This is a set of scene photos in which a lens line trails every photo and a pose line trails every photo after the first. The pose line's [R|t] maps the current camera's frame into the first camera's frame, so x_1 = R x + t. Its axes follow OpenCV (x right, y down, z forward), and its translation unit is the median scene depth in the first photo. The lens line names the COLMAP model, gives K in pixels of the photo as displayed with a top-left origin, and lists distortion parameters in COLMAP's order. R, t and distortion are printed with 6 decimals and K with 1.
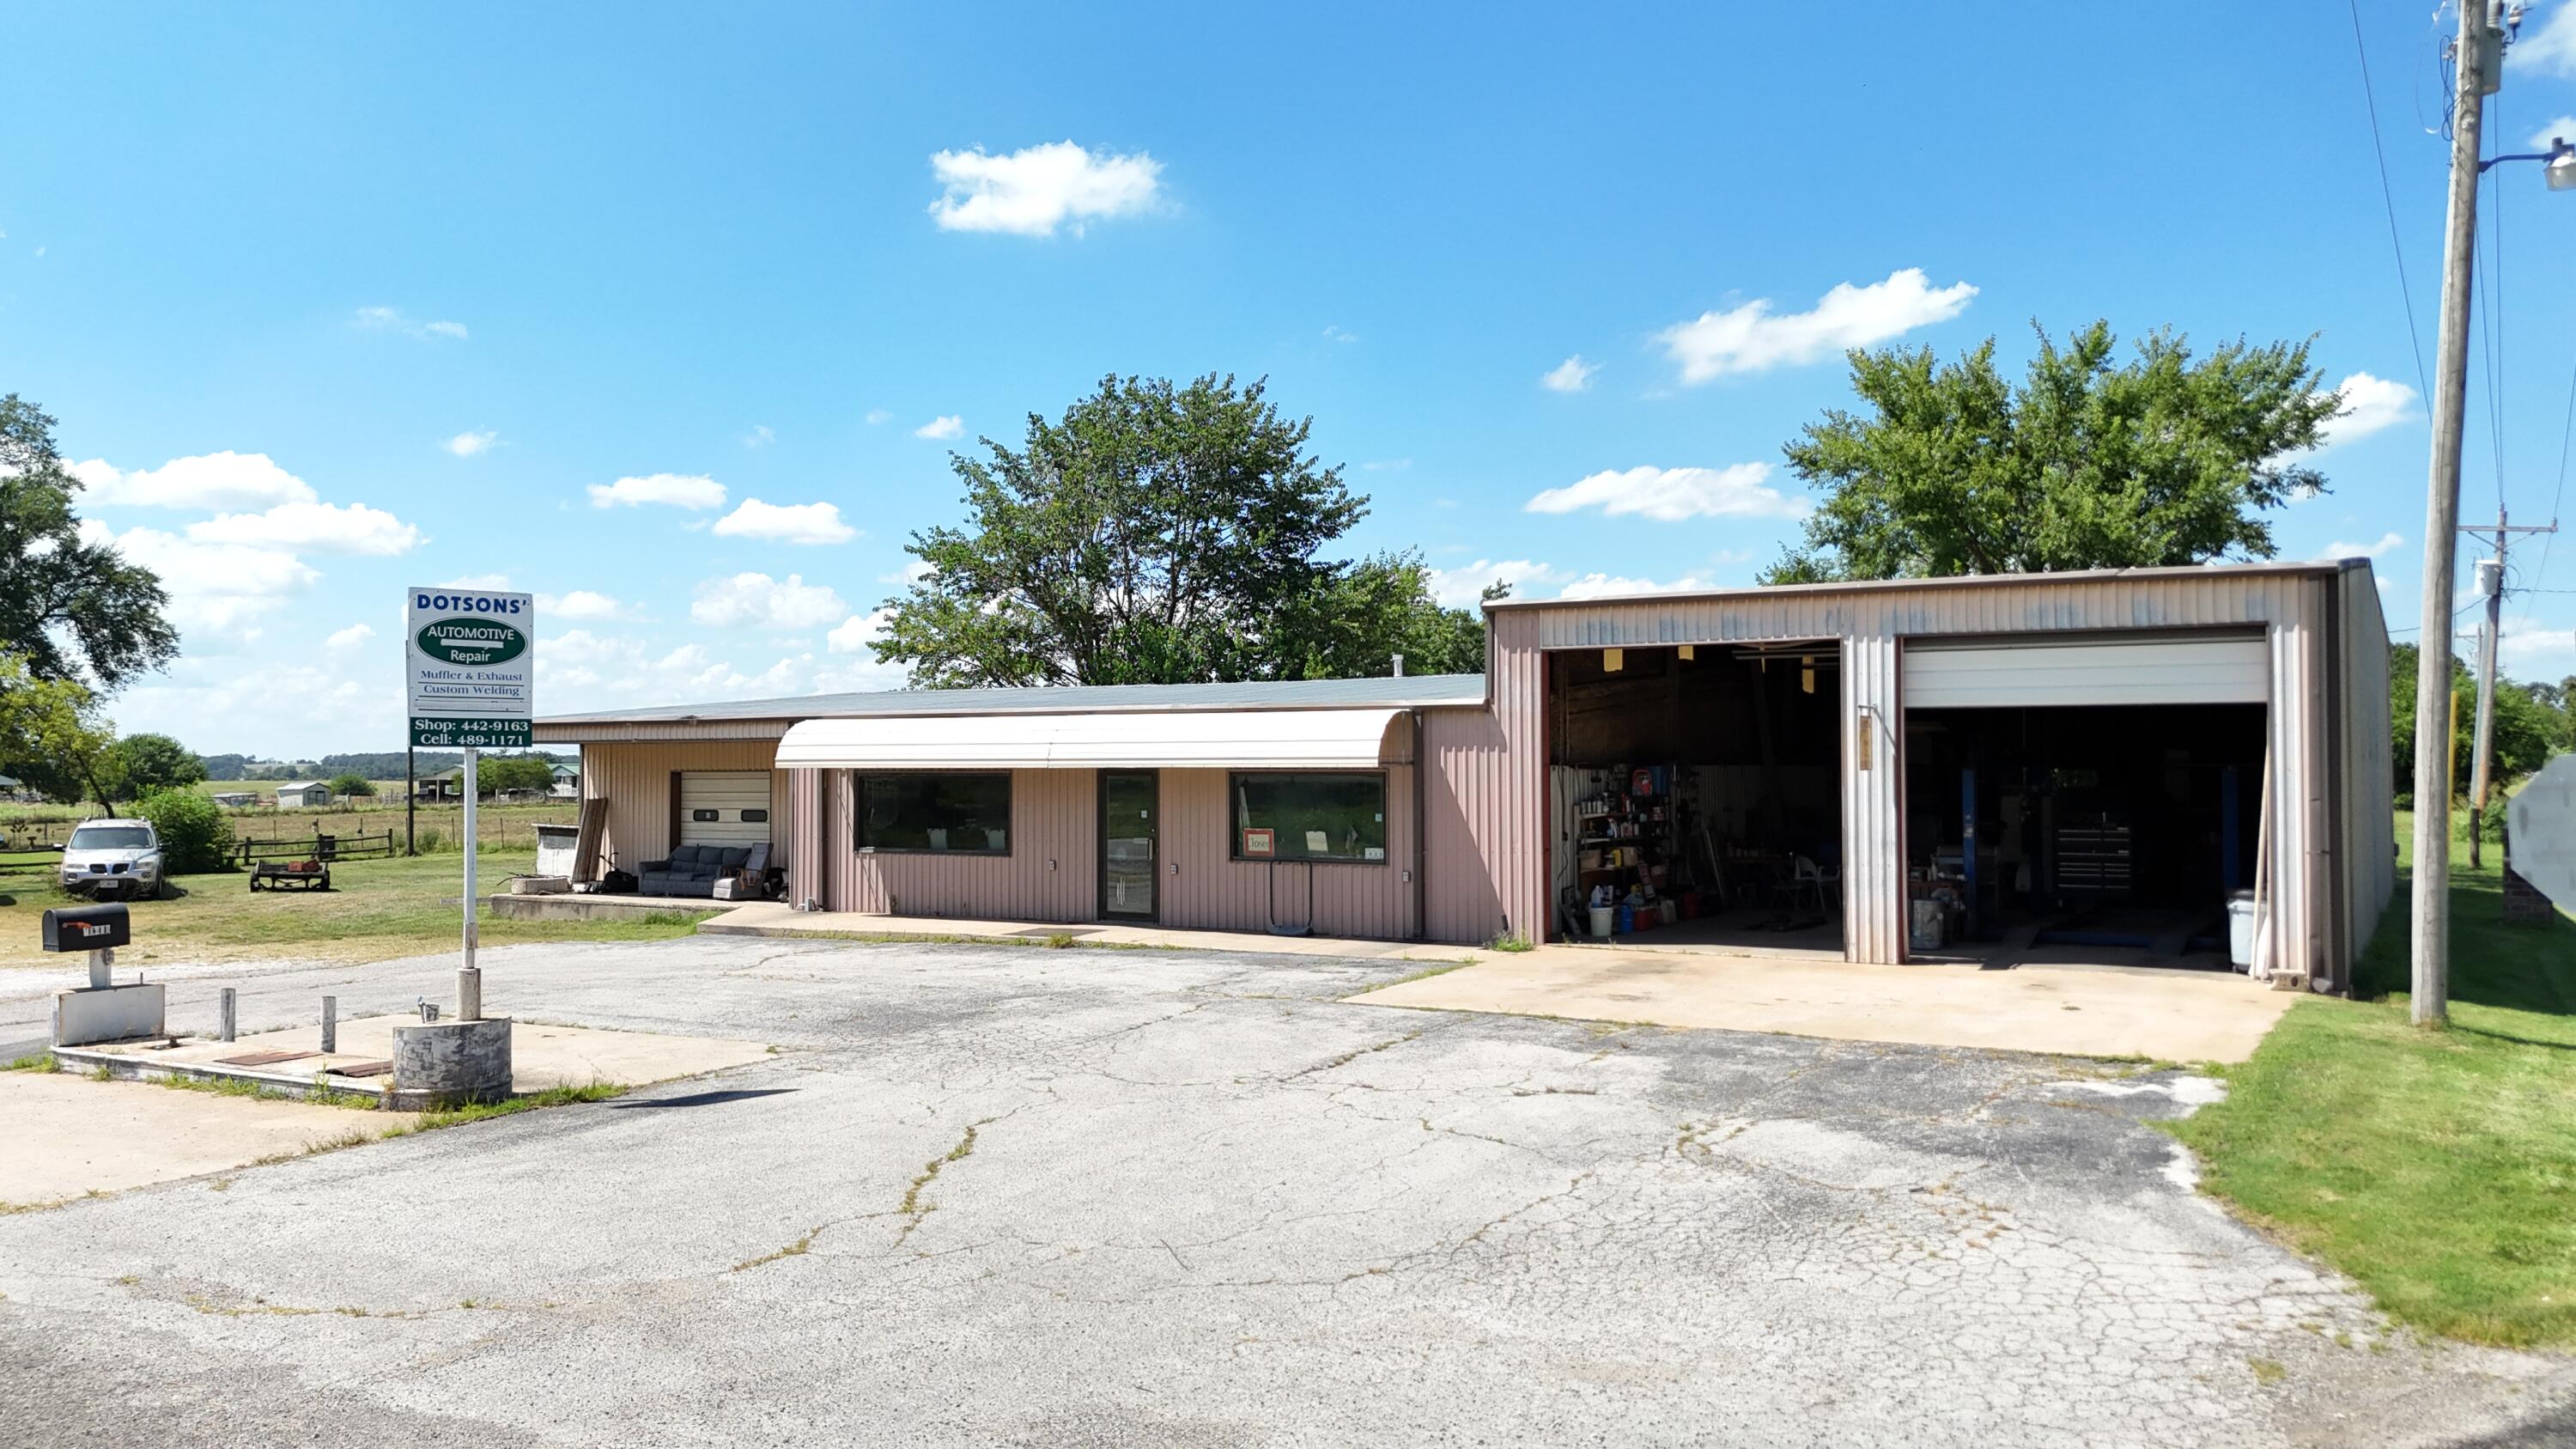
lens RADIAL K [[1906.1, 0, 1295.0], [0, 1906.1, 724.3], [0, 0, 1]] dist [0.066932, -0.065130]
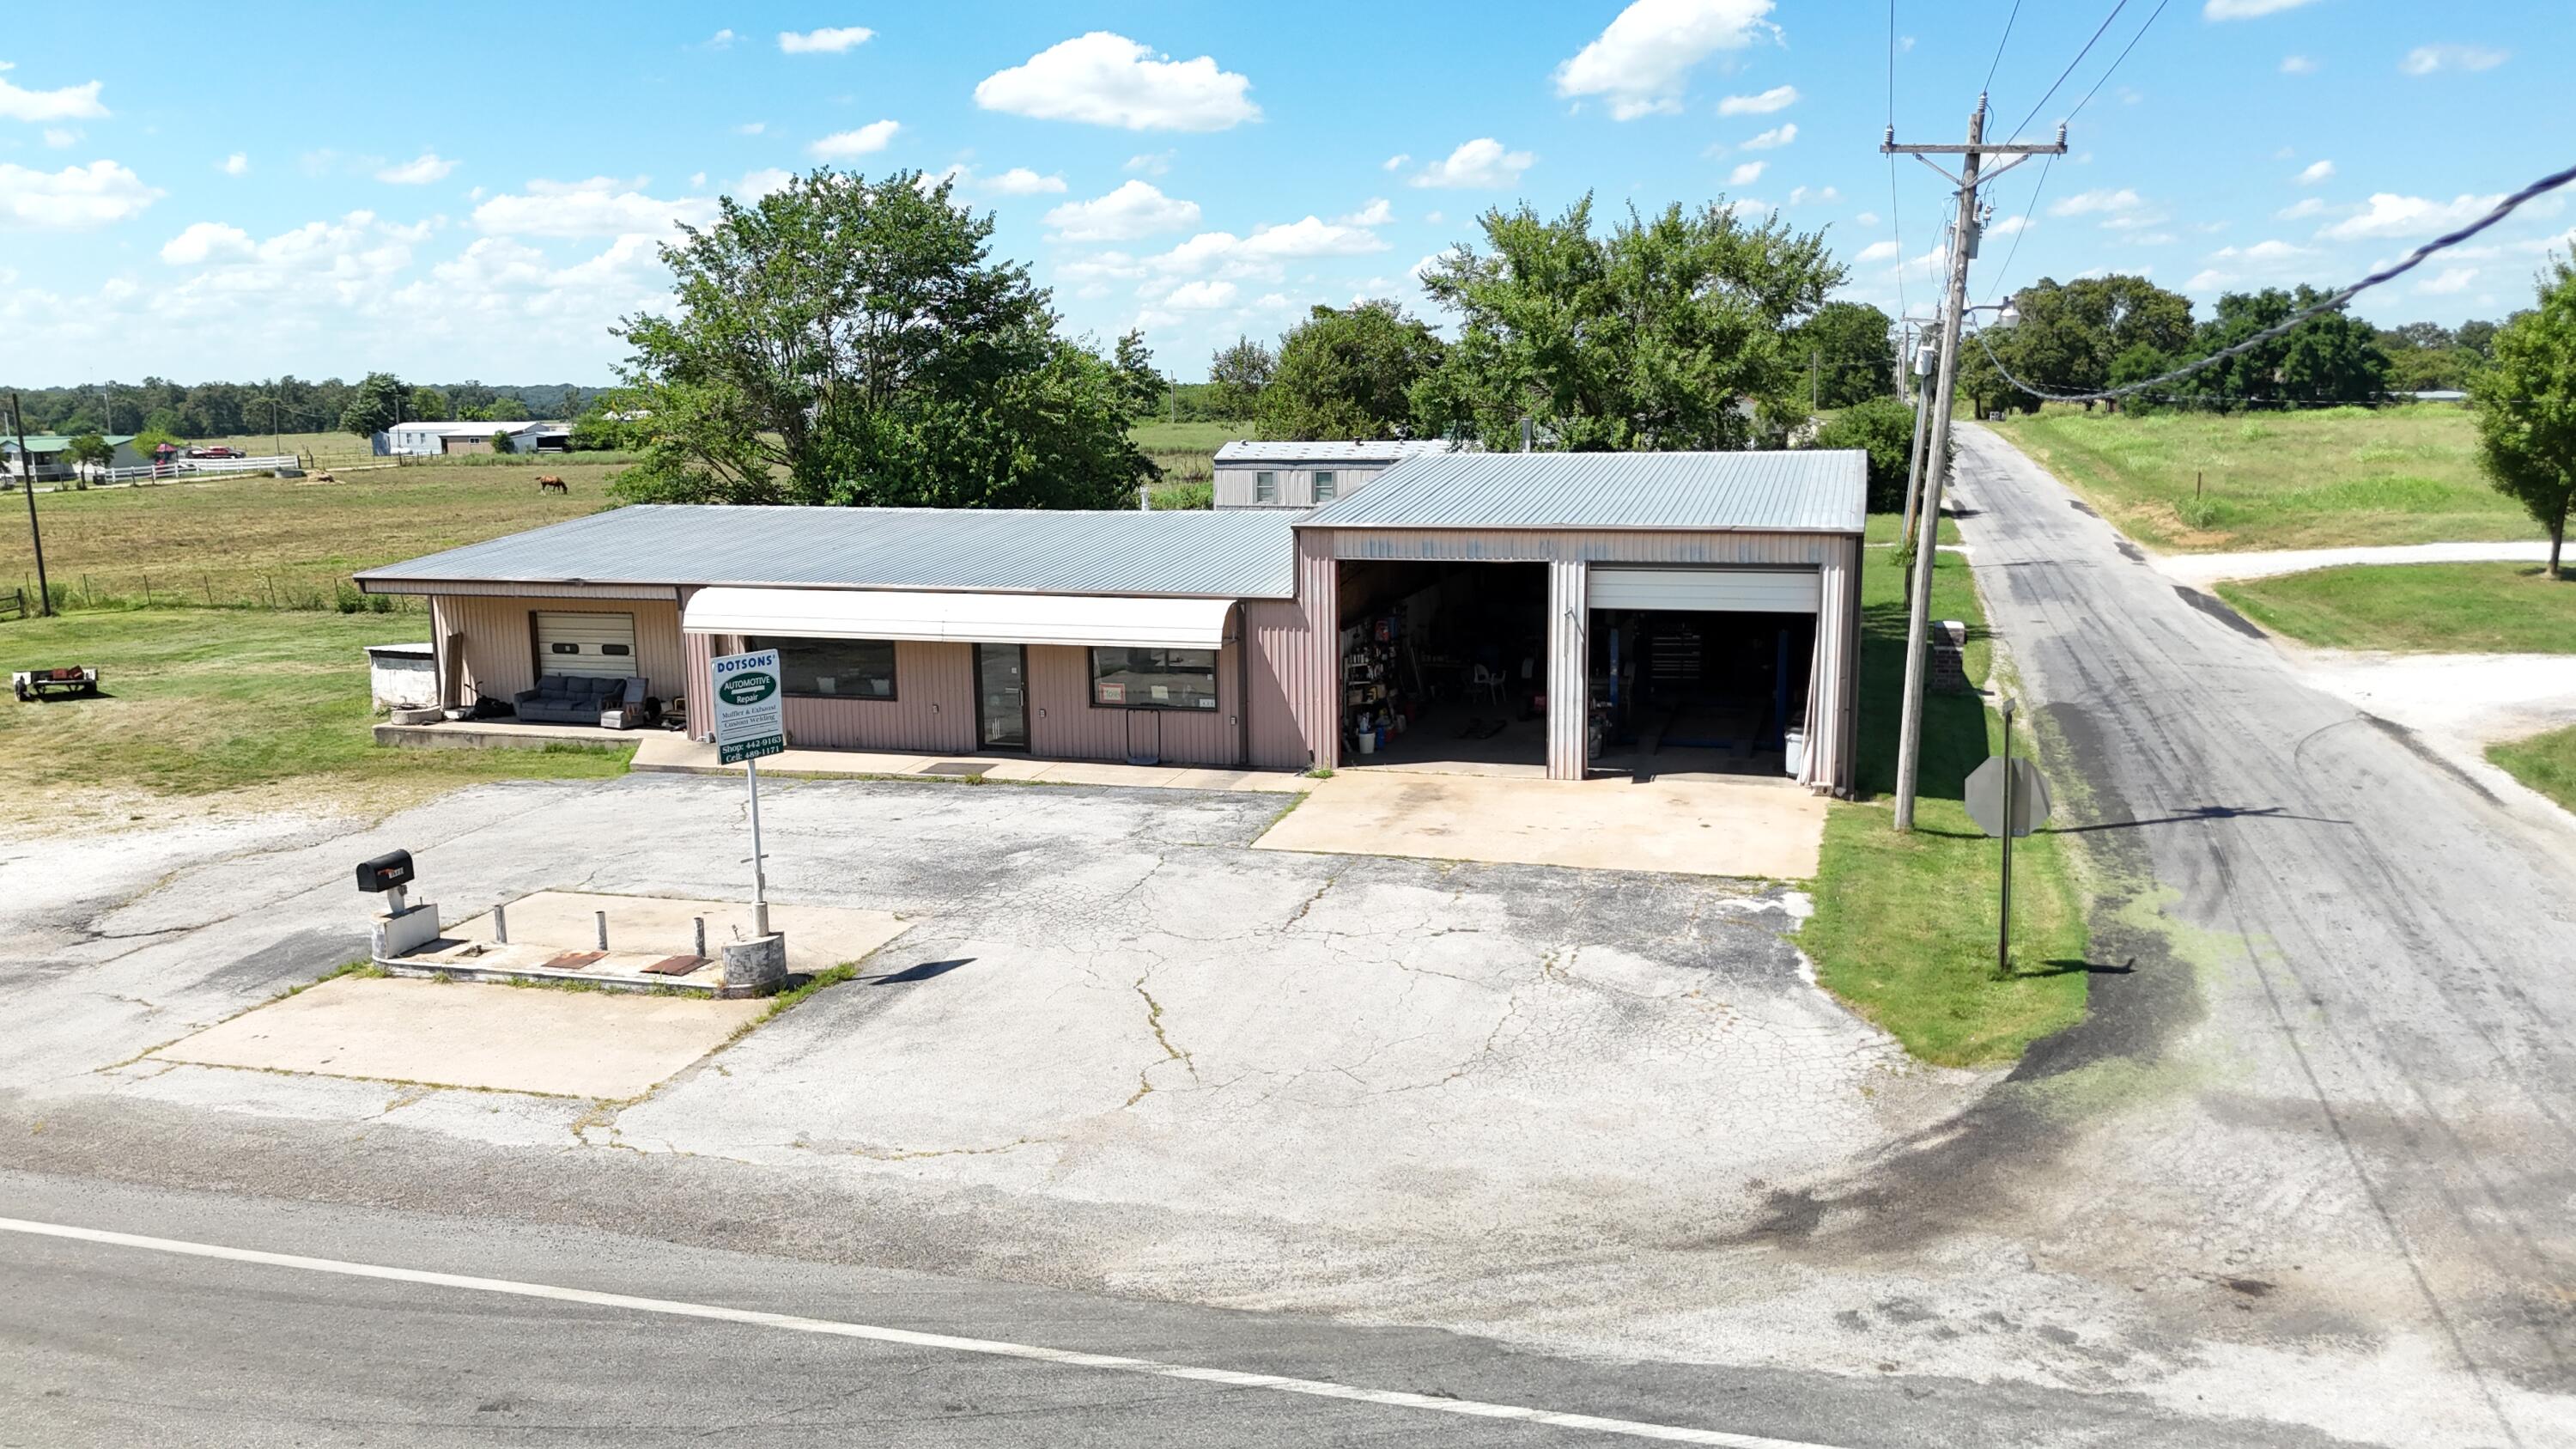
lens RADIAL K [[1906.1, 0, 1296.3], [0, 1906.1, 722.4], [0, 0, 1]] dist [0.066932, -0.065130]
pose [[0.967901, -0.053134, 0.245650, -0.222712], [0.004762, 0.981099, 0.193450, -0.174384], [-0.251285, -0.186071, 0.949860, -0.294310]]
